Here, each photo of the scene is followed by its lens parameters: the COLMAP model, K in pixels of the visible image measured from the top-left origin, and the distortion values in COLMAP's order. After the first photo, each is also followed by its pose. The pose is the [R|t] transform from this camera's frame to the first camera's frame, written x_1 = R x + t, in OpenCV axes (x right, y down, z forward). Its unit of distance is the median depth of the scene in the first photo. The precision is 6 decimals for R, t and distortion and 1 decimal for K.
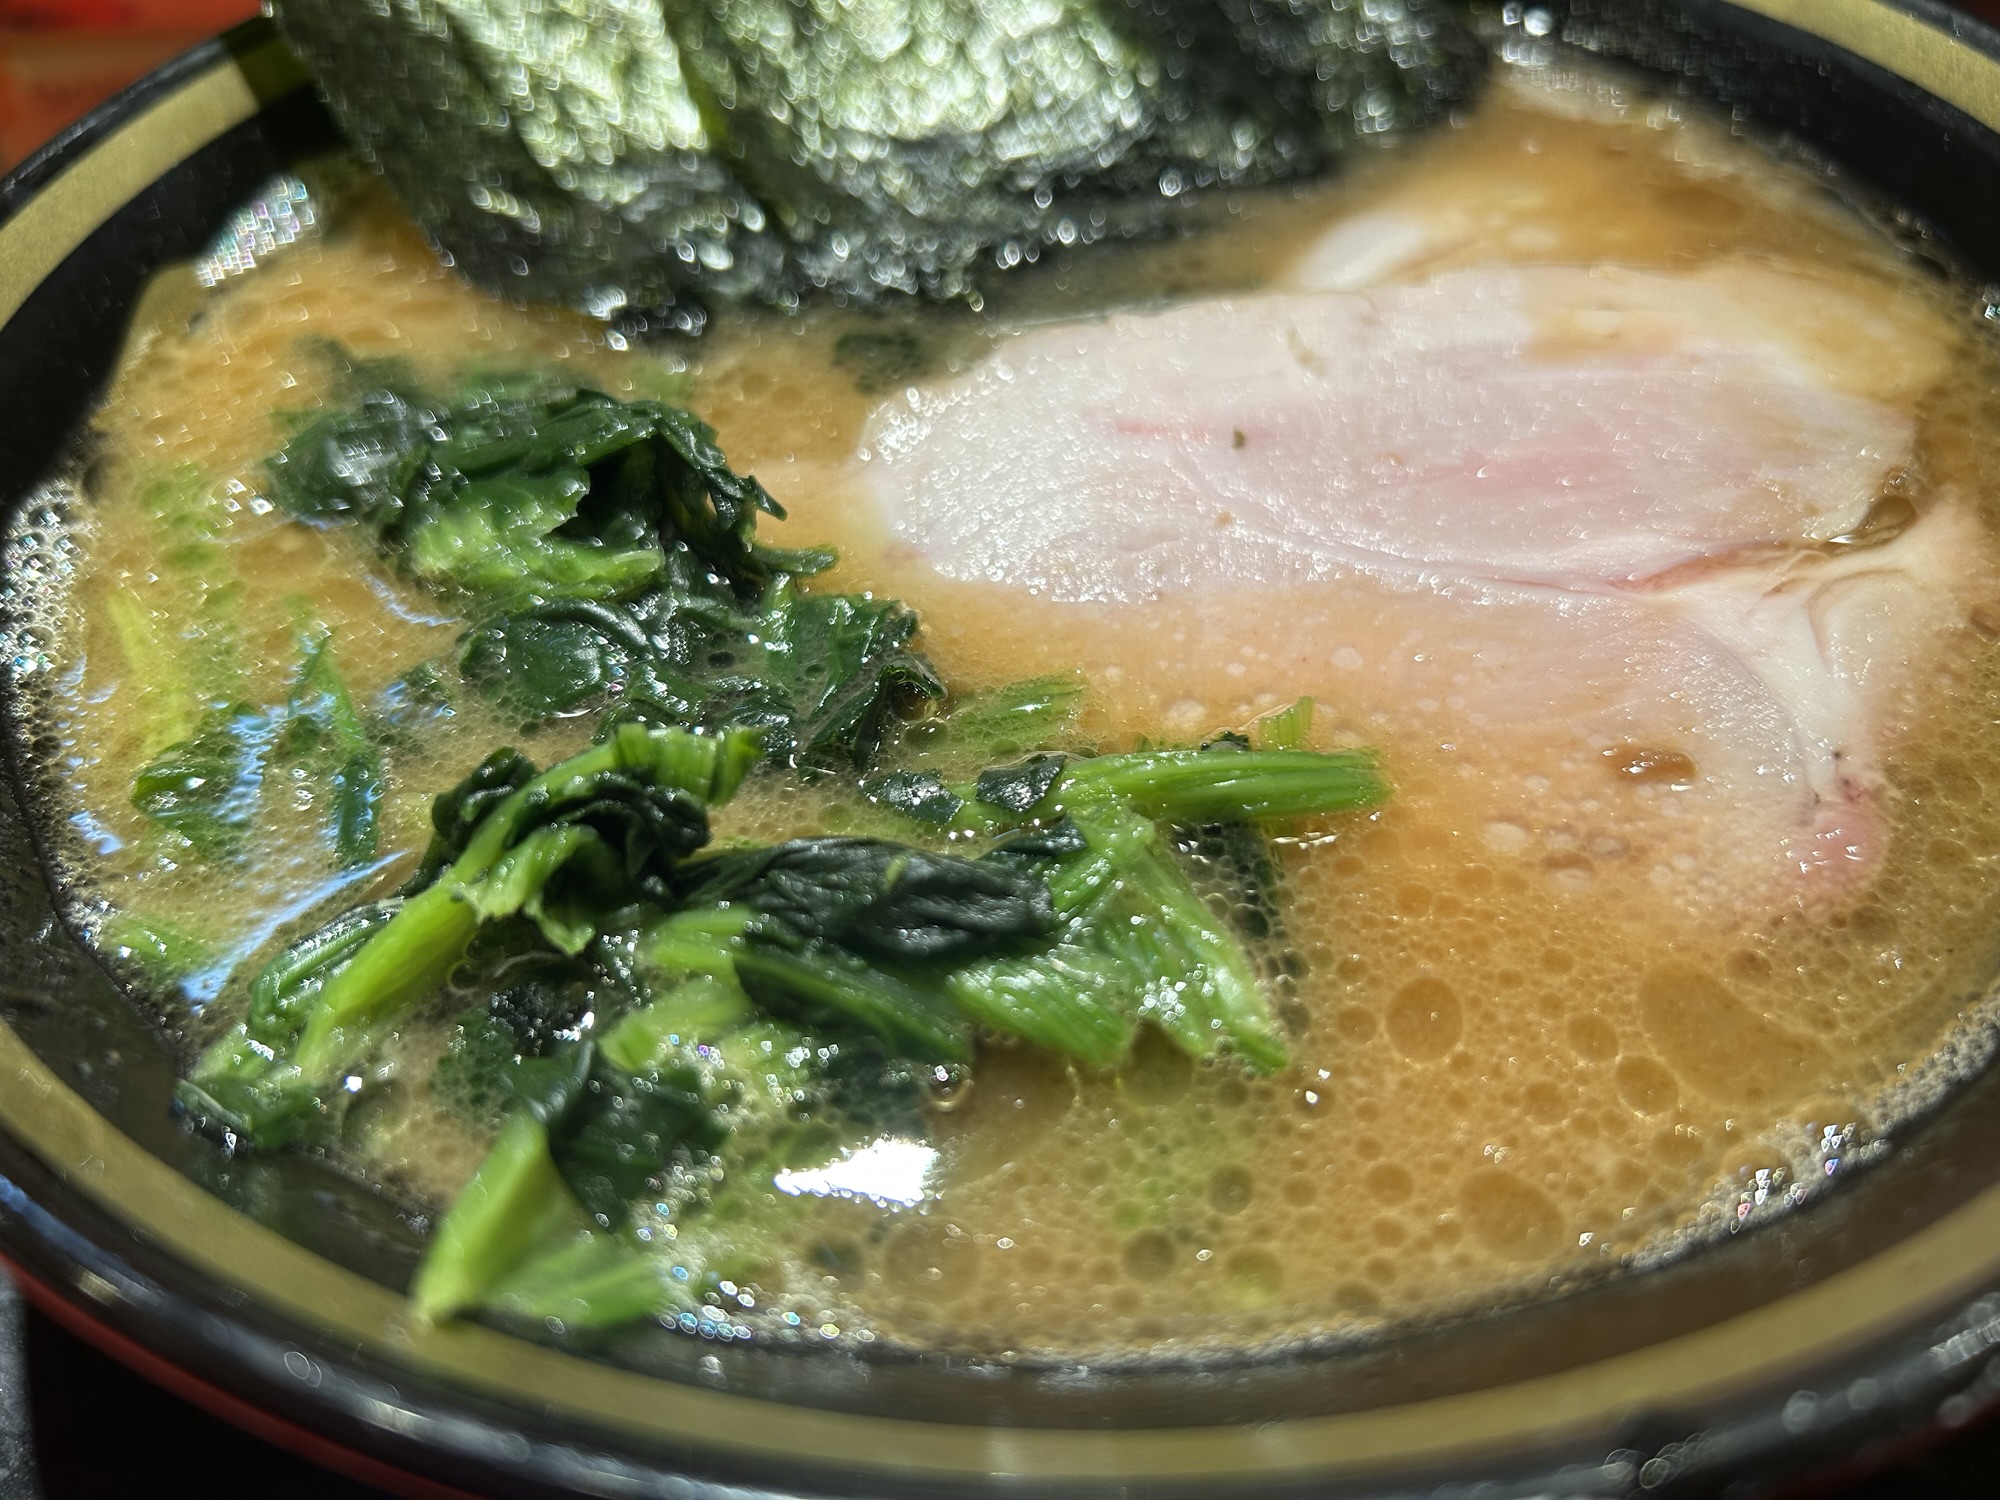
lens RADIAL K [[1522.4, 0, 937.8], [0, 1522.4, 751.2], [0, 0, 1]] dist [-0.006829, -0.031728]
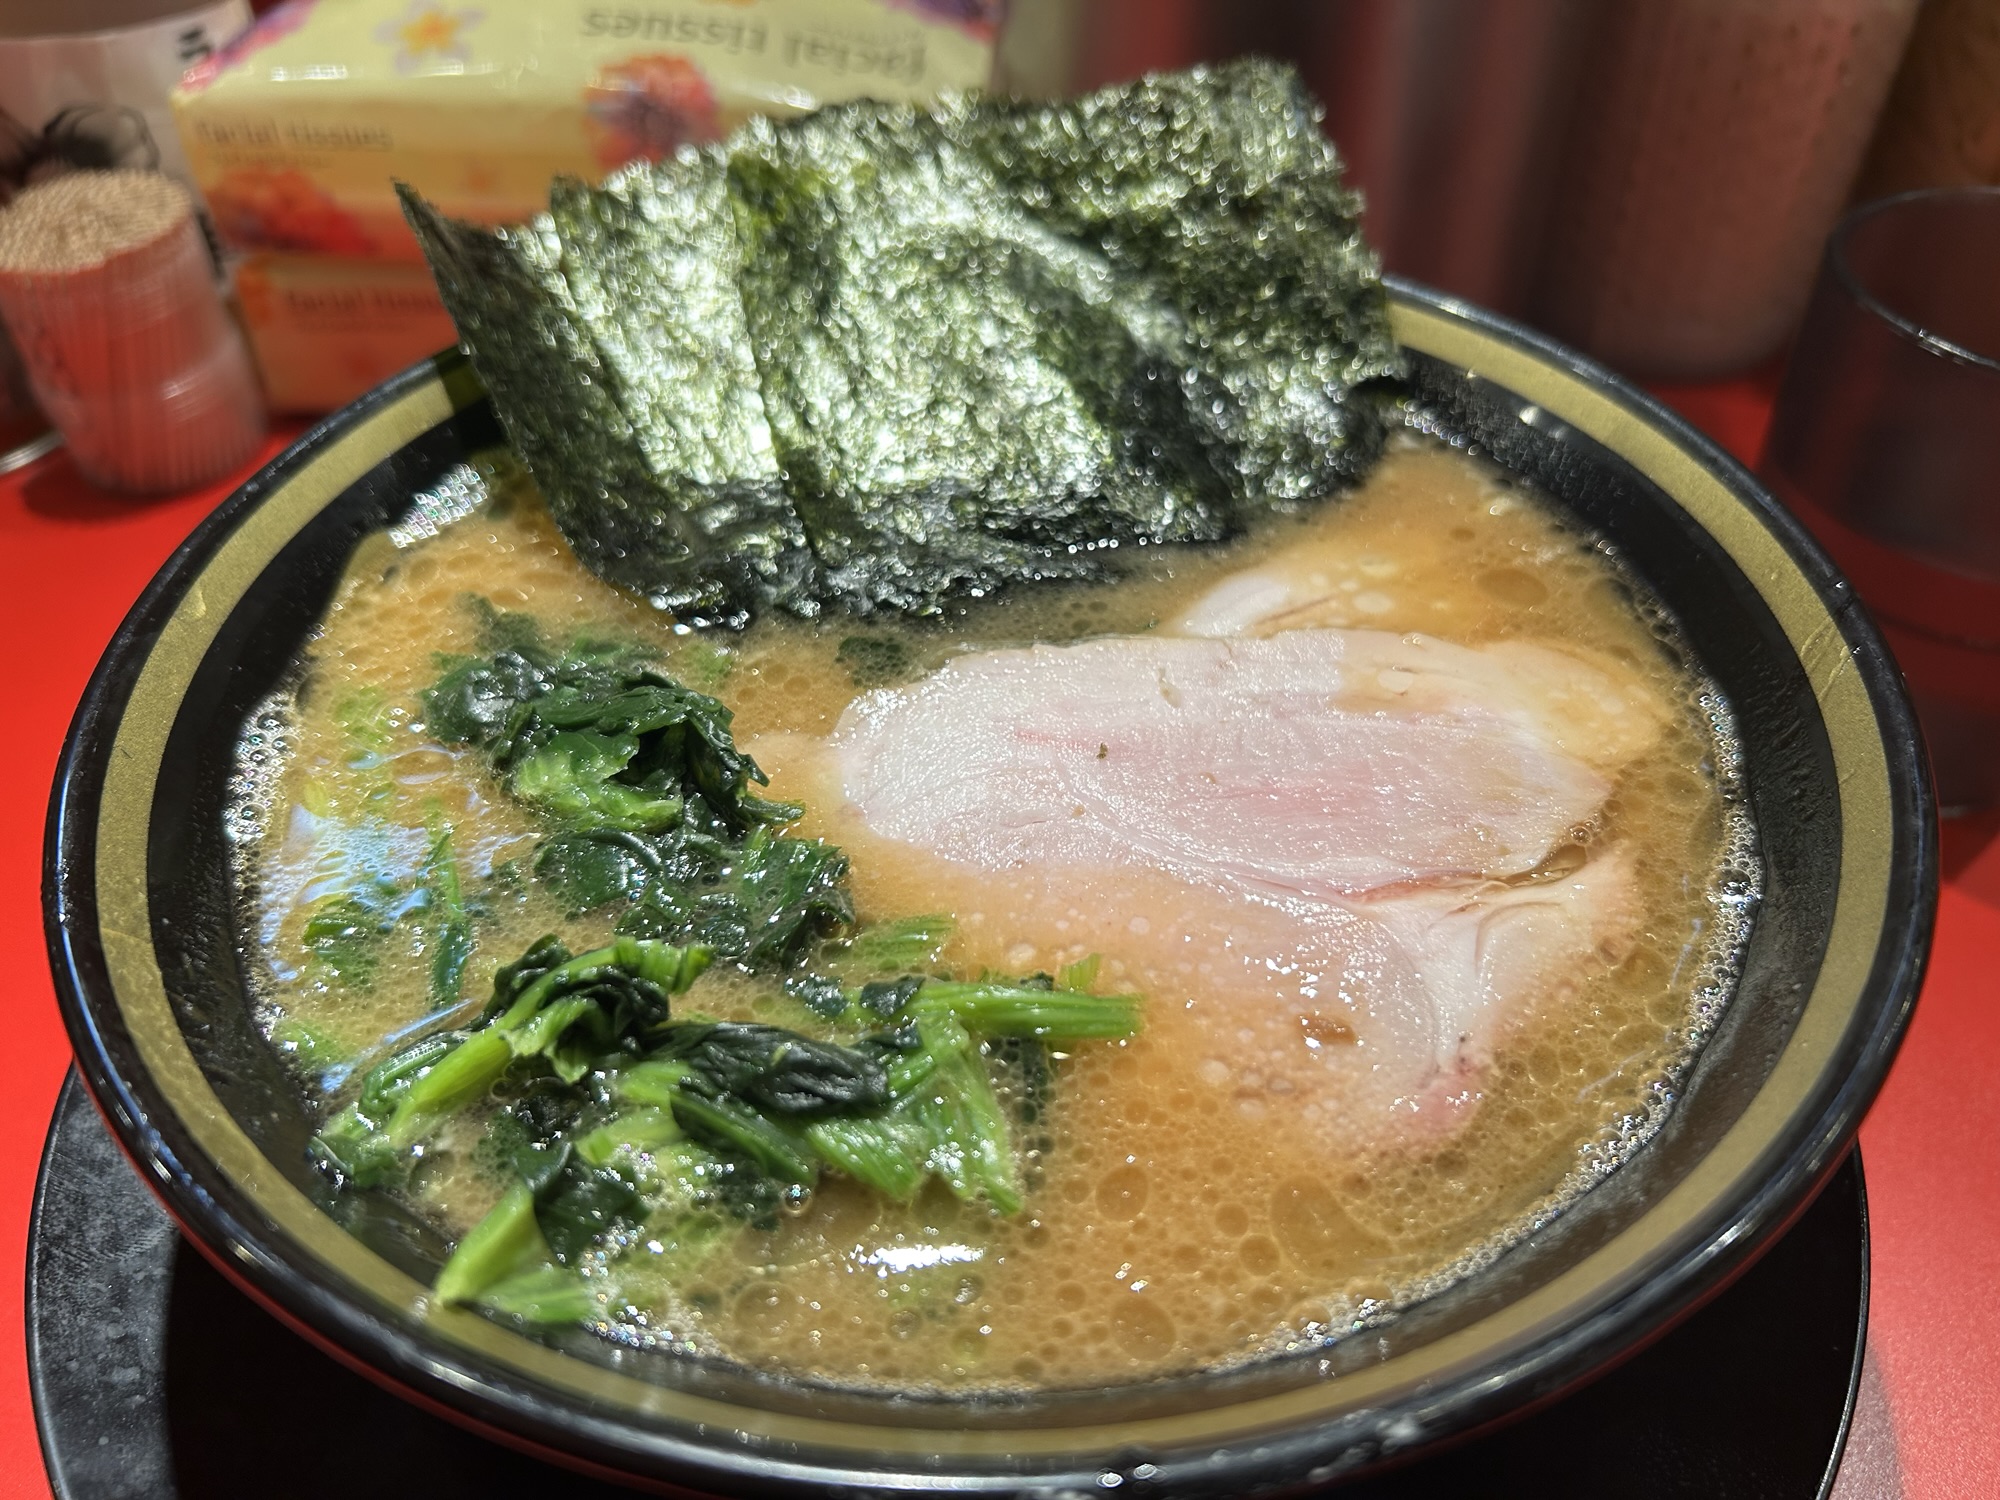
lens RADIAL K [[1522.4, 0, 986.5], [0, 1522.4, 734.0], [0, 0, 1]] dist [-0.006829, -0.031728]
pose [[0.993019, 0.103132, -0.057240, 0.206636], [-0.106841, 0.992080, -0.066041, -0.144064], [0.049976, 0.071696, 0.996174, -0.484284]]
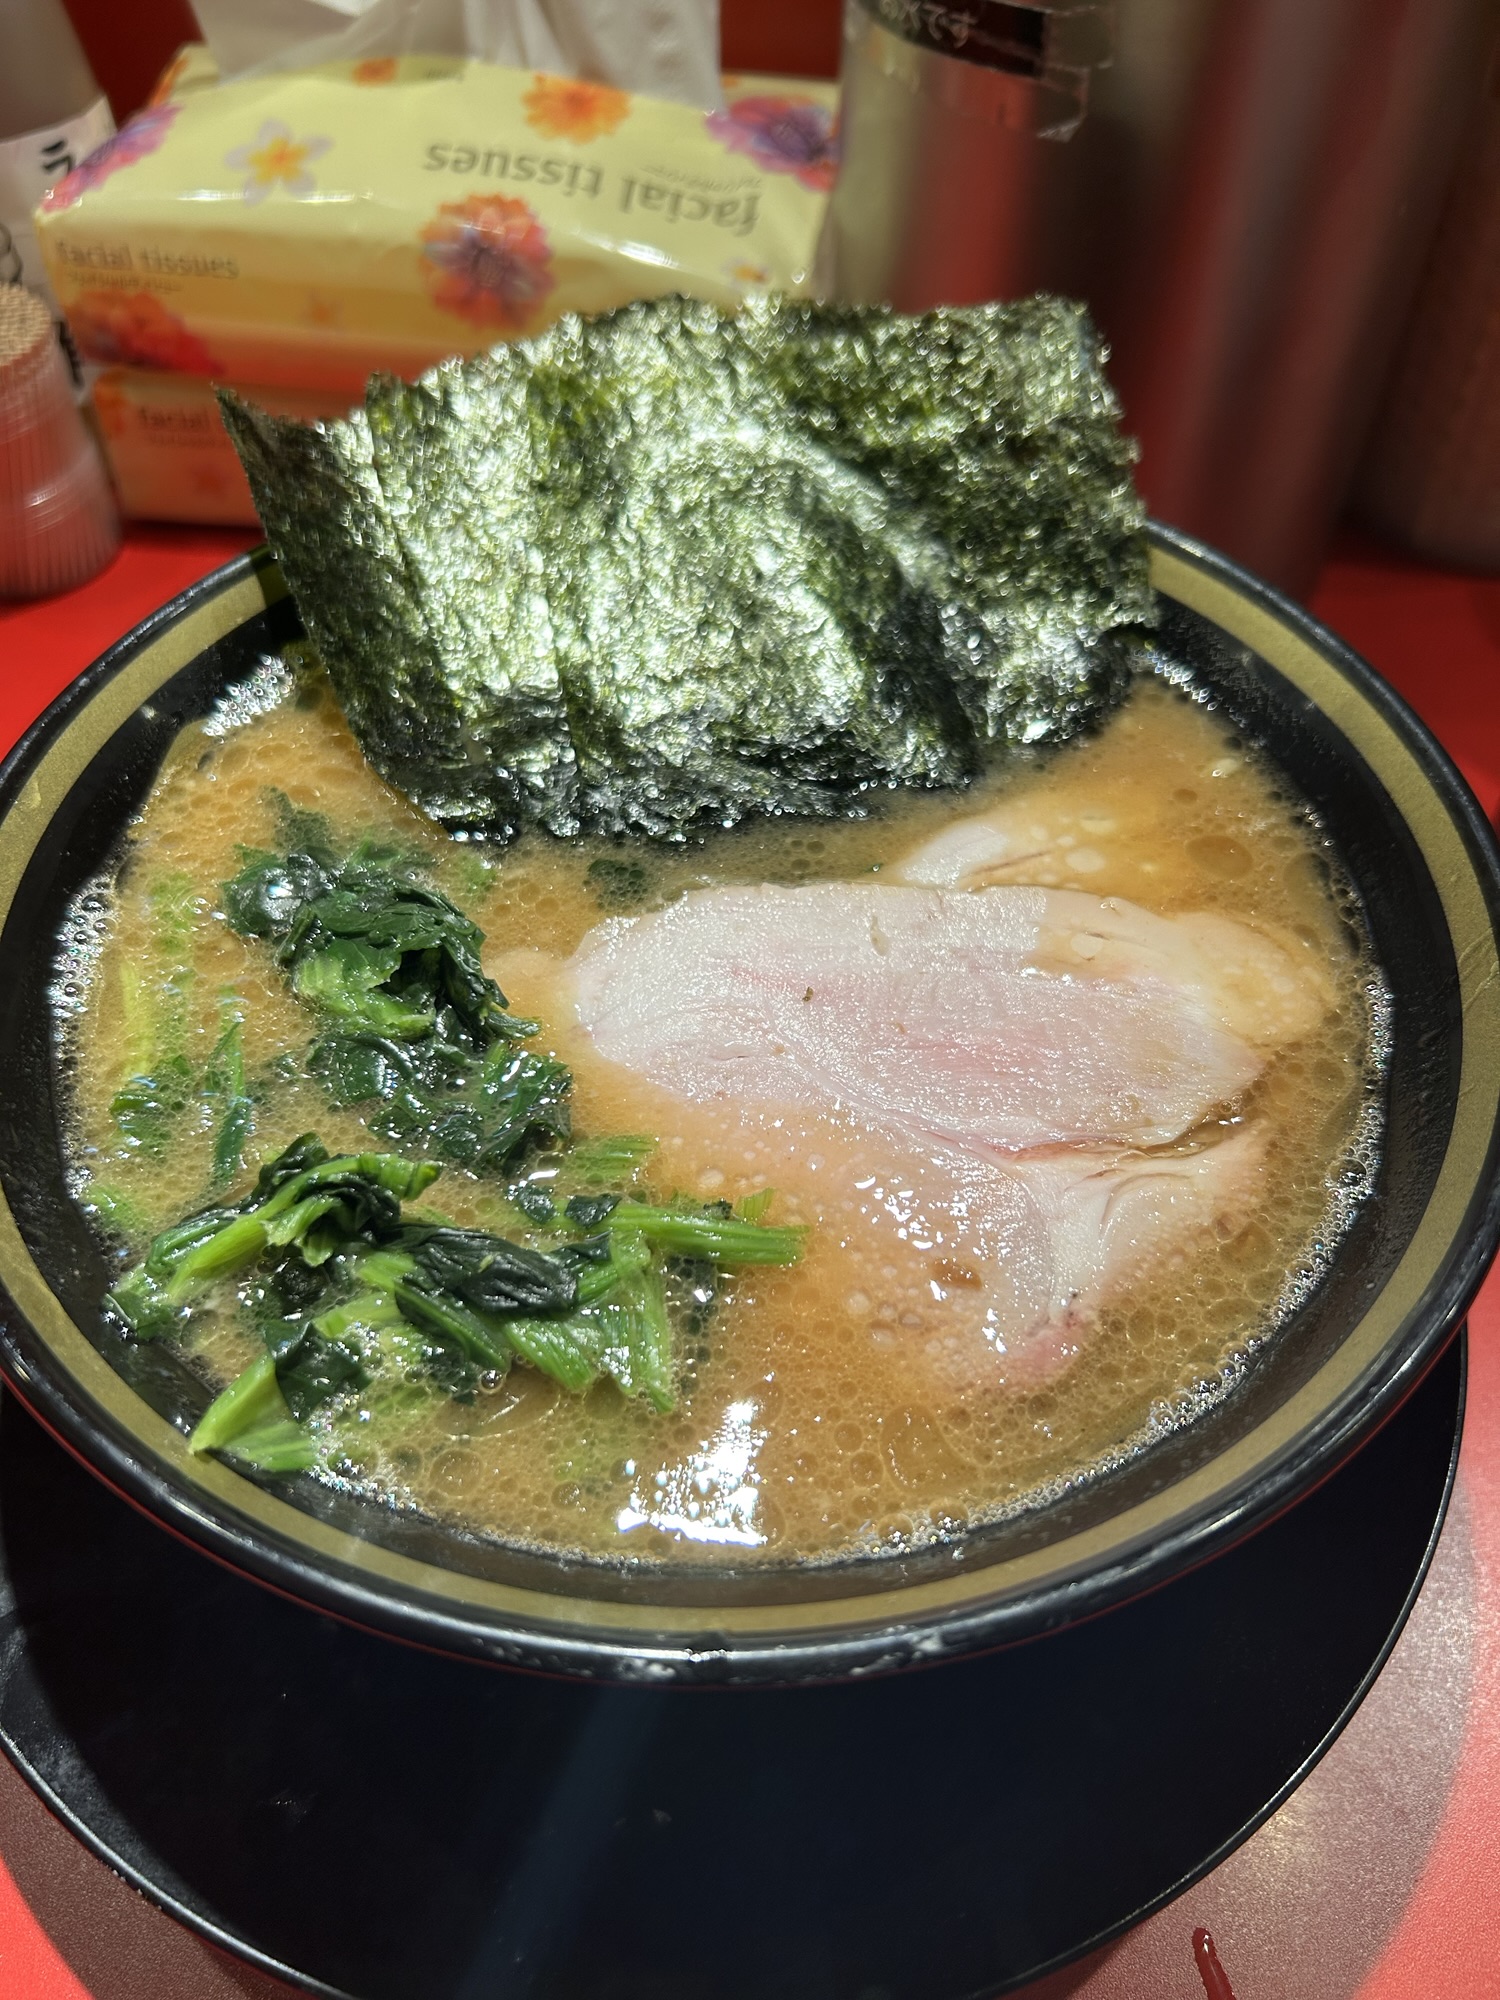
lens RADIAL K [[1522.4, 0, 732.7], [0, 1522.4, 958.4], [0, 0, 1]] dist [-0.006829, -0.031728]
pose [[0.974799, 0.195921, -0.106682, 0.343742], [-0.187665, 0.978746, 0.082687, -0.436228], [0.120614, -0.060583, 0.990849, -0.685410]]
